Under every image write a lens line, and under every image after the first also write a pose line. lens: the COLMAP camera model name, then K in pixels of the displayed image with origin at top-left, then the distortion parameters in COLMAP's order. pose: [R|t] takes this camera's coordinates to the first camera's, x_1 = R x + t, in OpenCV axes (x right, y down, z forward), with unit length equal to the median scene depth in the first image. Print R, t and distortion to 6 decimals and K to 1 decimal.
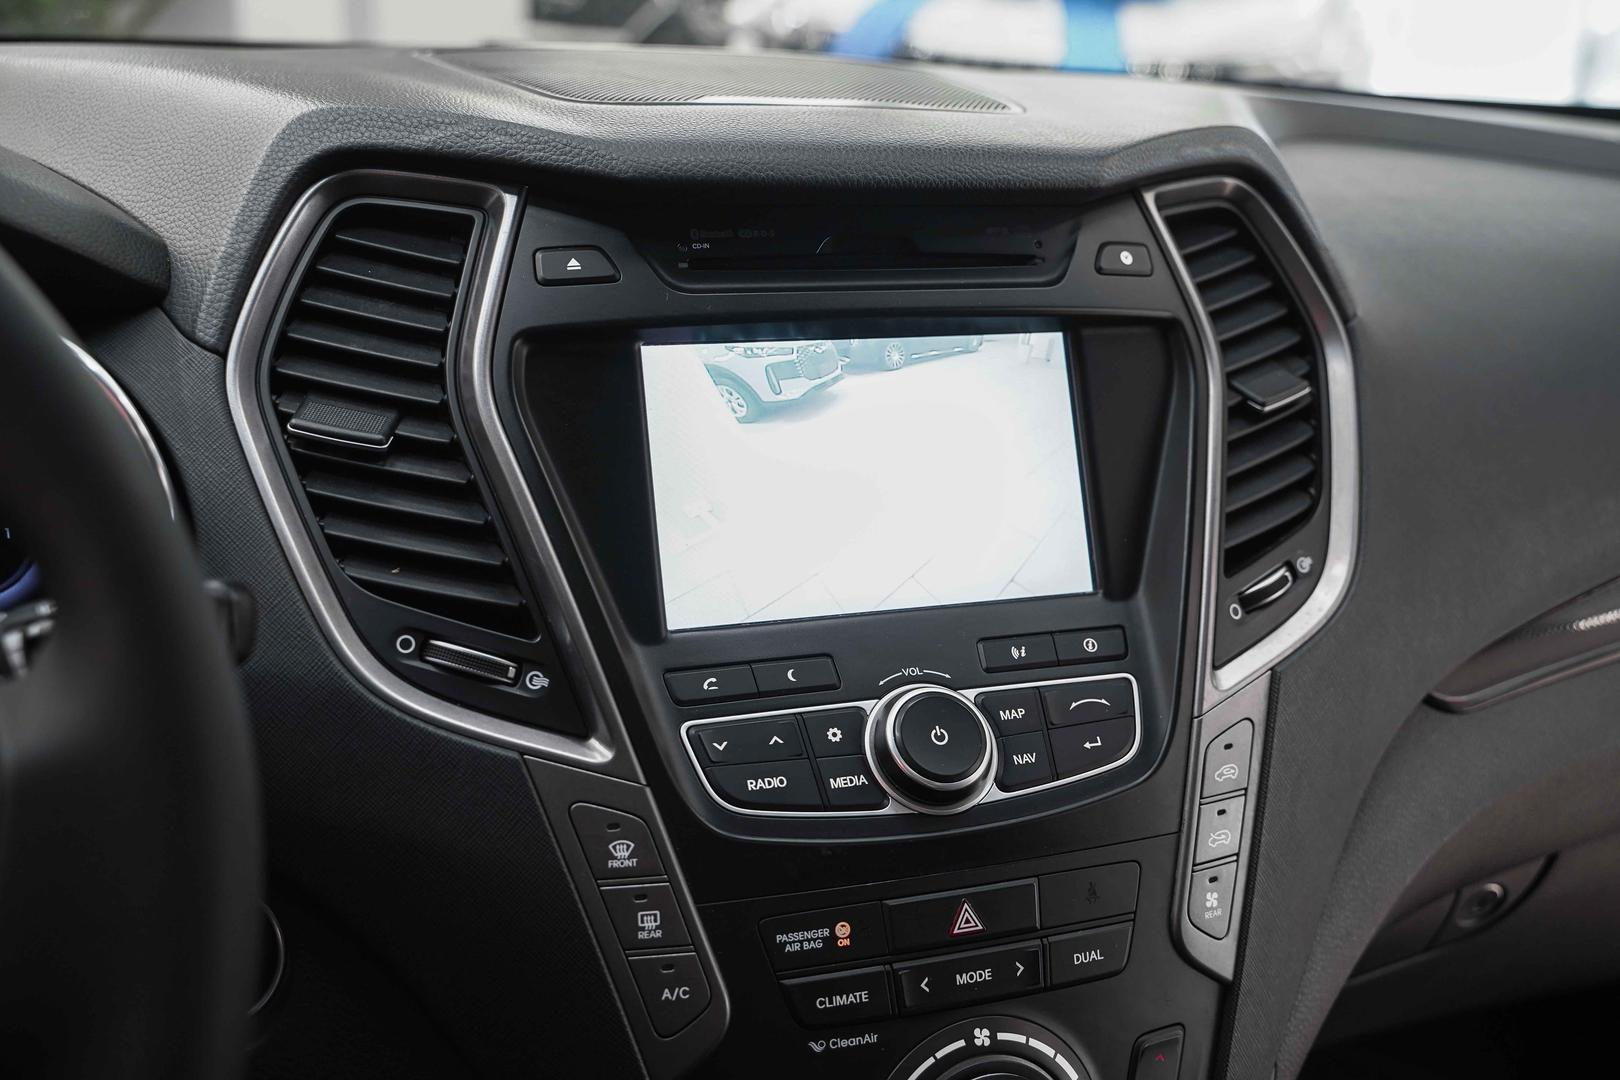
lens RADIAL K [[1606.3, 0, 810.0], [0, 1606.3, 540.0], [0, 0, 1]] dist [-0.005222, -0.000937]
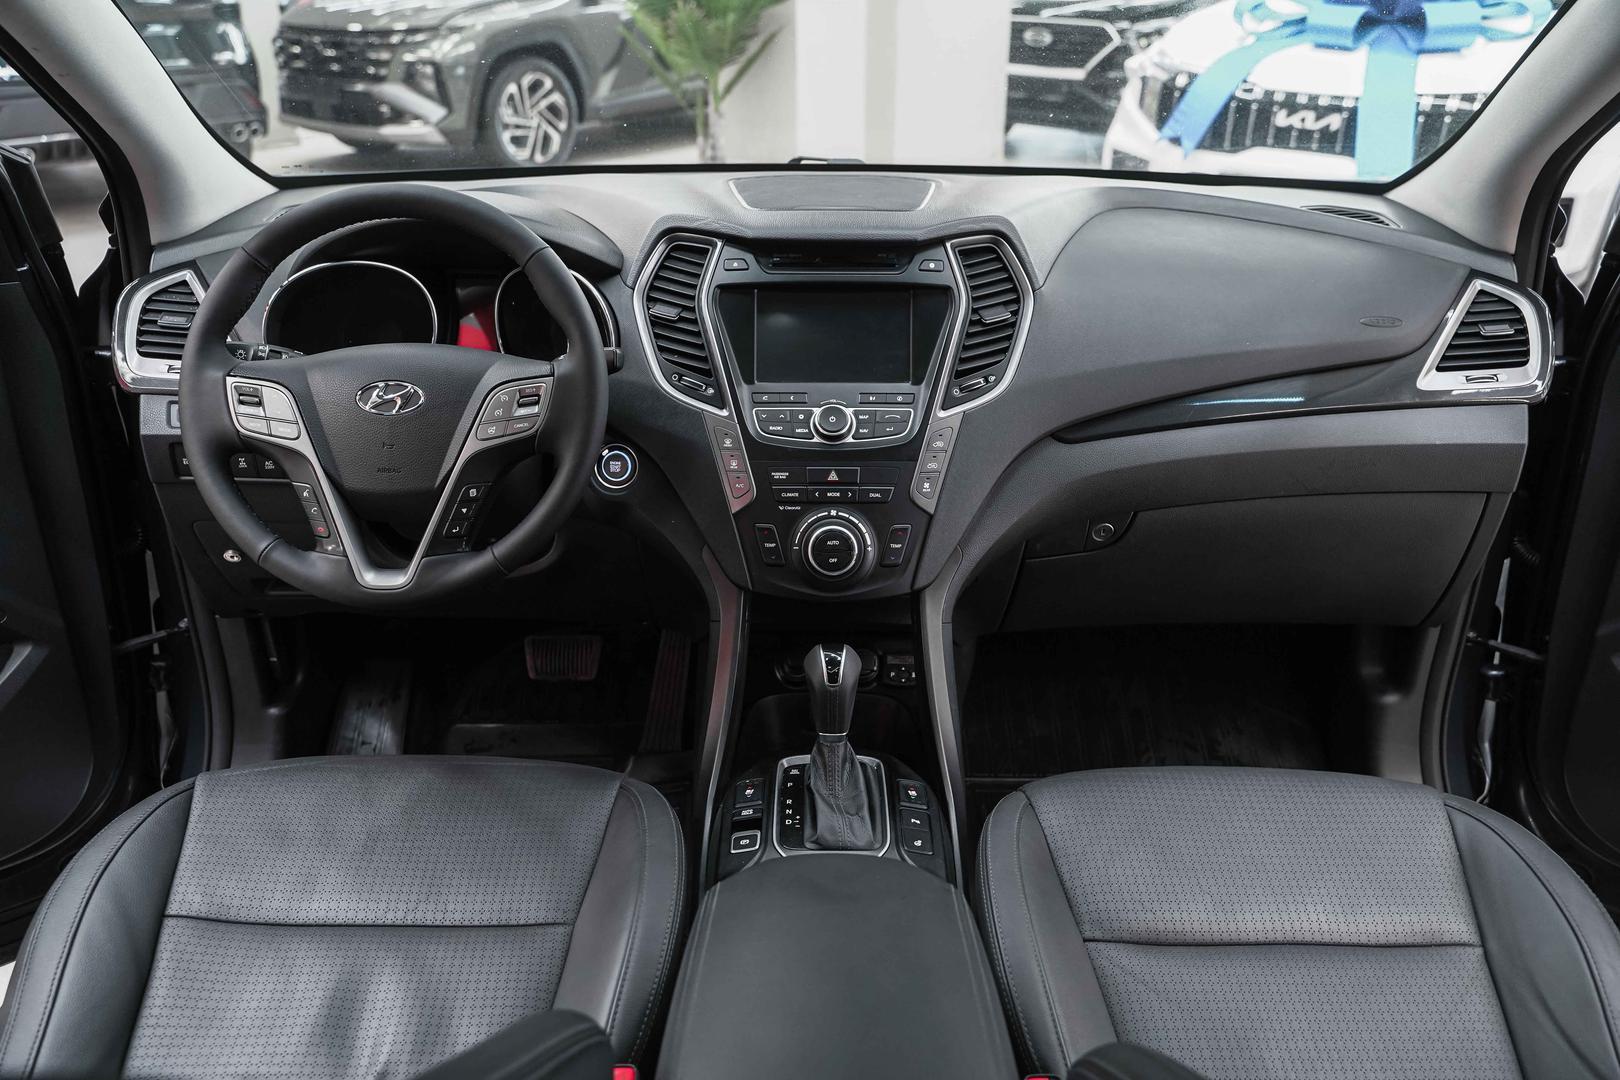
lens RADIAL K [[1273.2, 0, 810.0], [0, 1273.2, 540.0], [0, 0, 1]] dist [-0.014853, -0.002364]
pose [[0.938845, 0.095850, -0.330730, 0.883095], [-0.073882, 0.994181, 0.078399, 0.164825], [0.336320, -0.049170, 0.940463, -1.361784]]
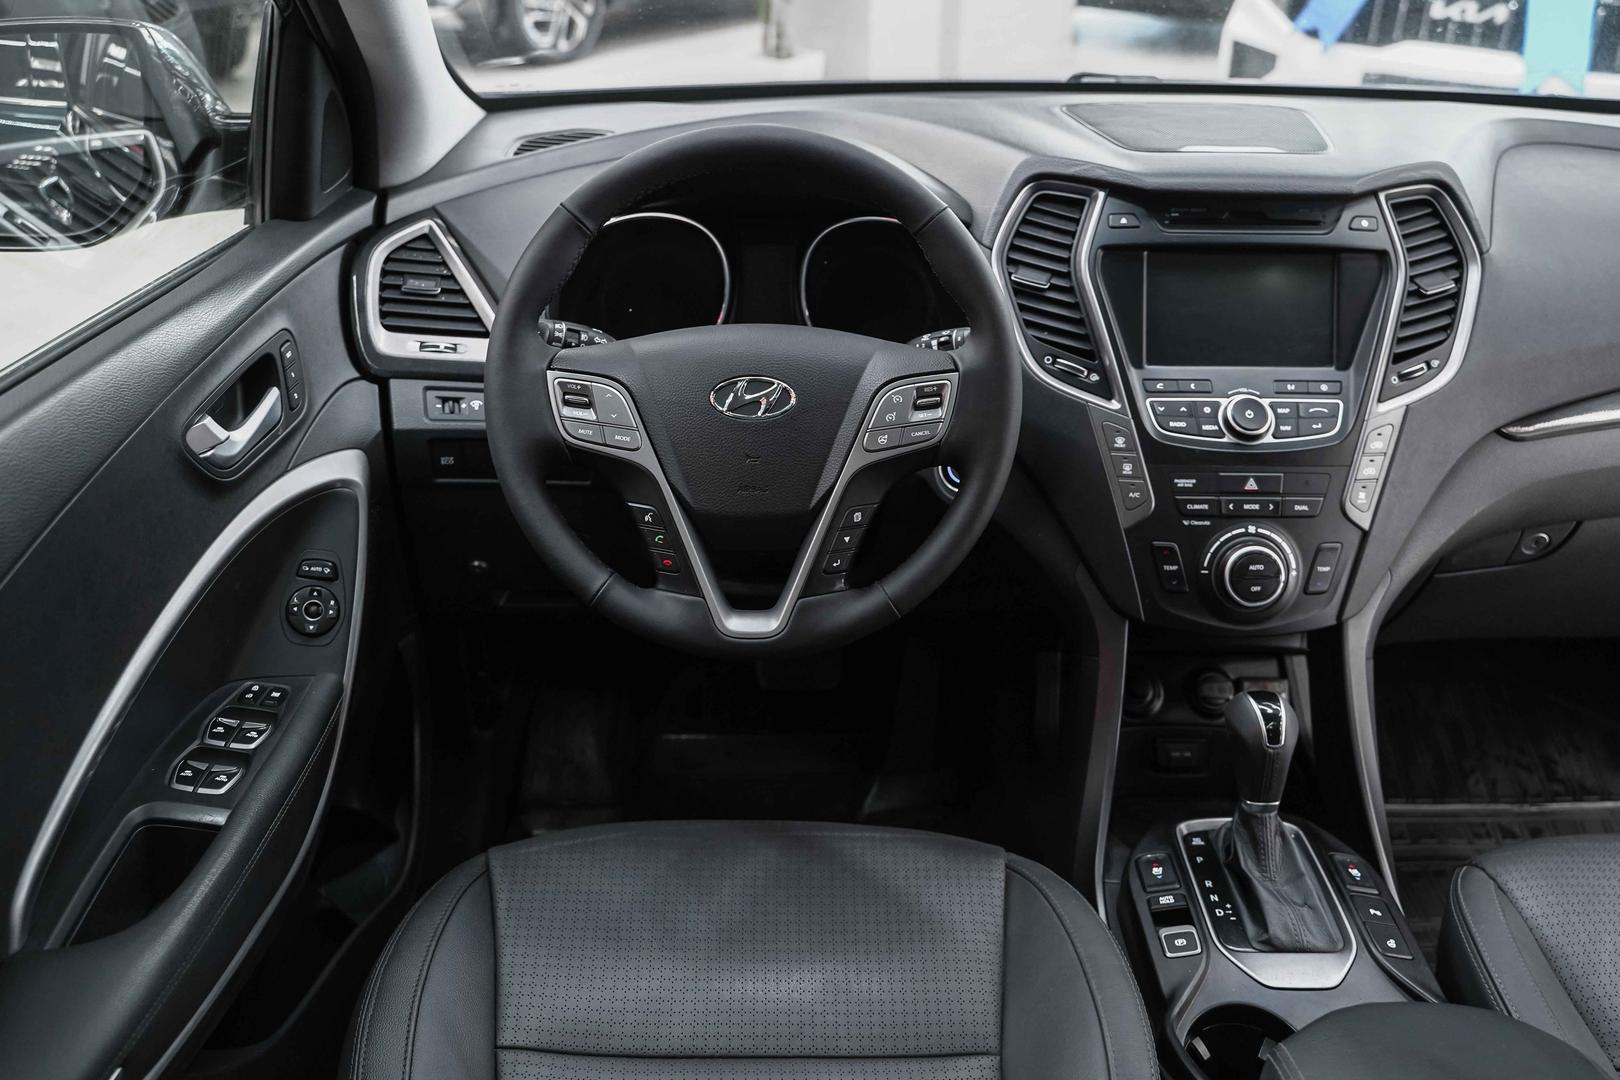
lens RADIAL K [[1355.4, 0, 809.8], [0, 1355.4, 509.8], [0, 0, 1]] dist [-0.021953, 0.005896]
pose [[0.939116, 0.112460, -0.324675, 0.139294], [-0.076682, 0.989686, 0.121002, 0.066183], [0.334934, -0.088739, 0.938054, -1.266519]]
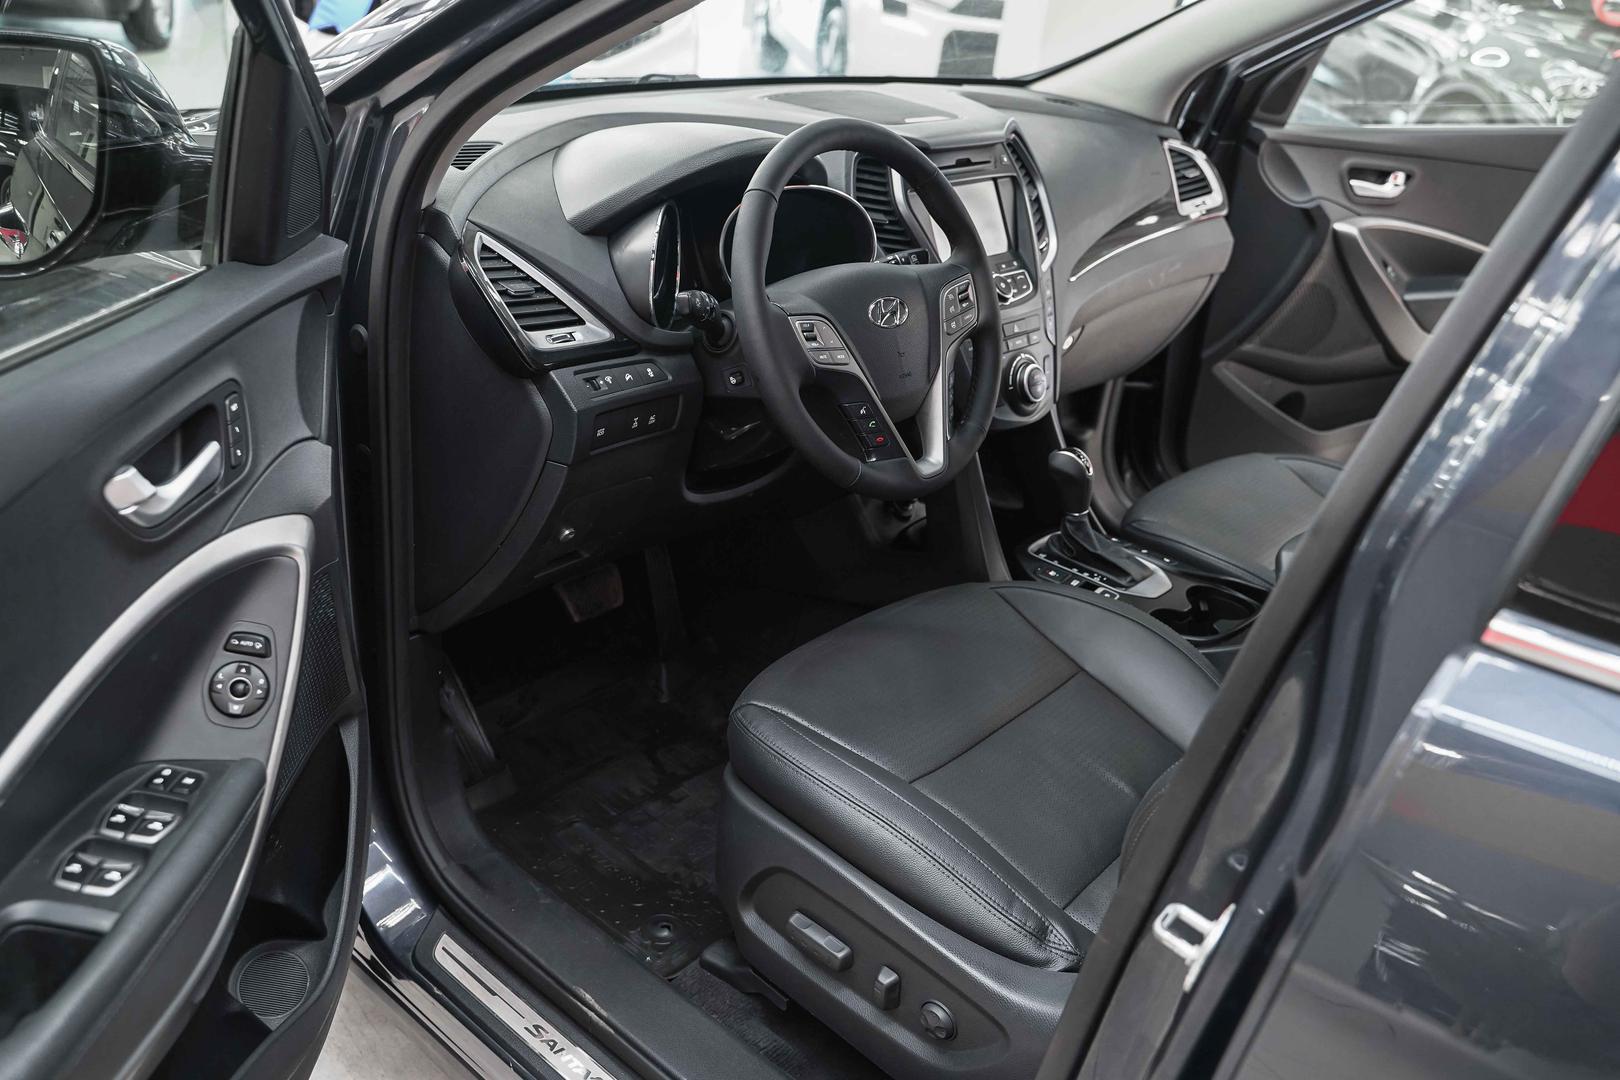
lens RADIAL K [[1273.2, 0, 810.0], [0, 1273.2, 540.0], [0, 0, 1]] dist [-0.014853, -0.002364]
pose [[0.881340, -0.187772, 0.433567, -1.842950], [0.121284, 0.976801, 0.176496, 0.123910], [-0.456650, -0.102969, 0.883668, -1.660526]]
